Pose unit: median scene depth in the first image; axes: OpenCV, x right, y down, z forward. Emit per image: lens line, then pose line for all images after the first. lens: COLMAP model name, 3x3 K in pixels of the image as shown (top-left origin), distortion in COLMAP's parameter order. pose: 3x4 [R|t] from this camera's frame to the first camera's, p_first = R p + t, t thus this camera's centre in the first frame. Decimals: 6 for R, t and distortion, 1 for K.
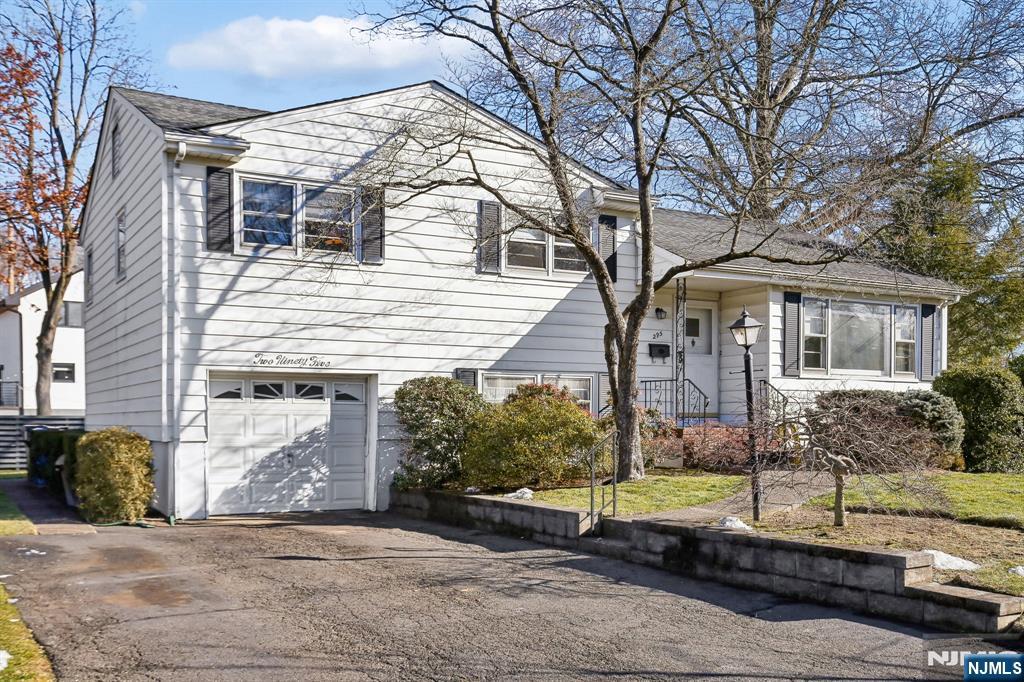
lens RADIAL K [[1024.0, 0, 511.2], [0, 1024.0, 412.8], [0, 0, 1]] dist [0.022356, 0.025609]
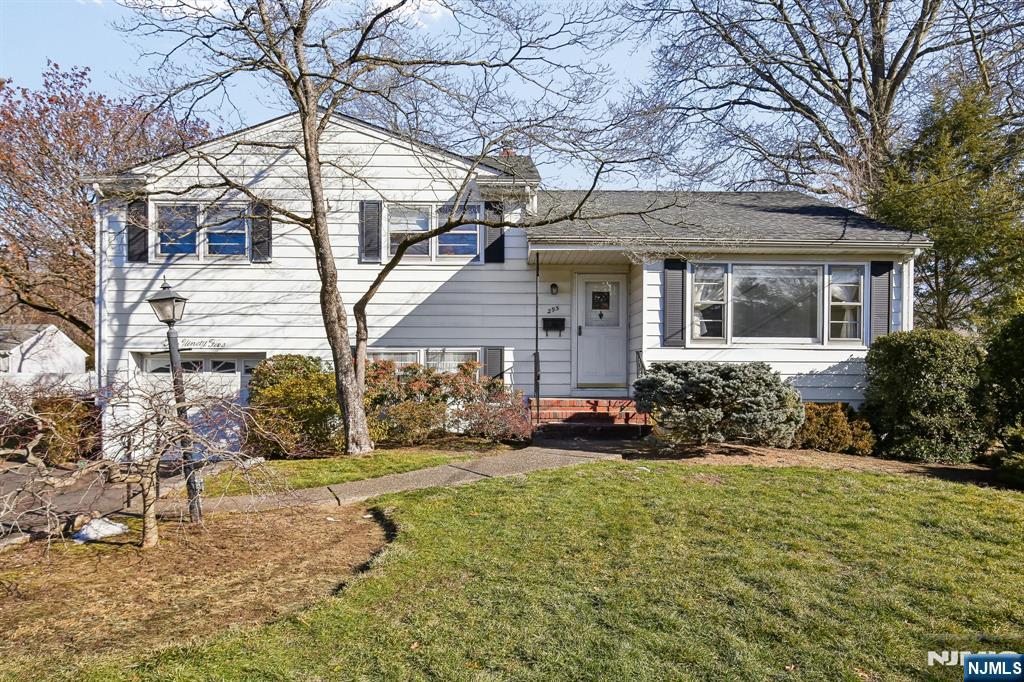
lens RADIAL K [[682.1, 0, 508.6], [0, 682.1, 370.4], [0, 0, 1]] dist [-0.002527, 0.000059]
pose [[0.877745, -0.000265, -0.479128, 0.481670], [0.001194, 0.999998, 0.001634, -0.015822], [0.479127, -0.002007, 0.877743, 0.397375]]
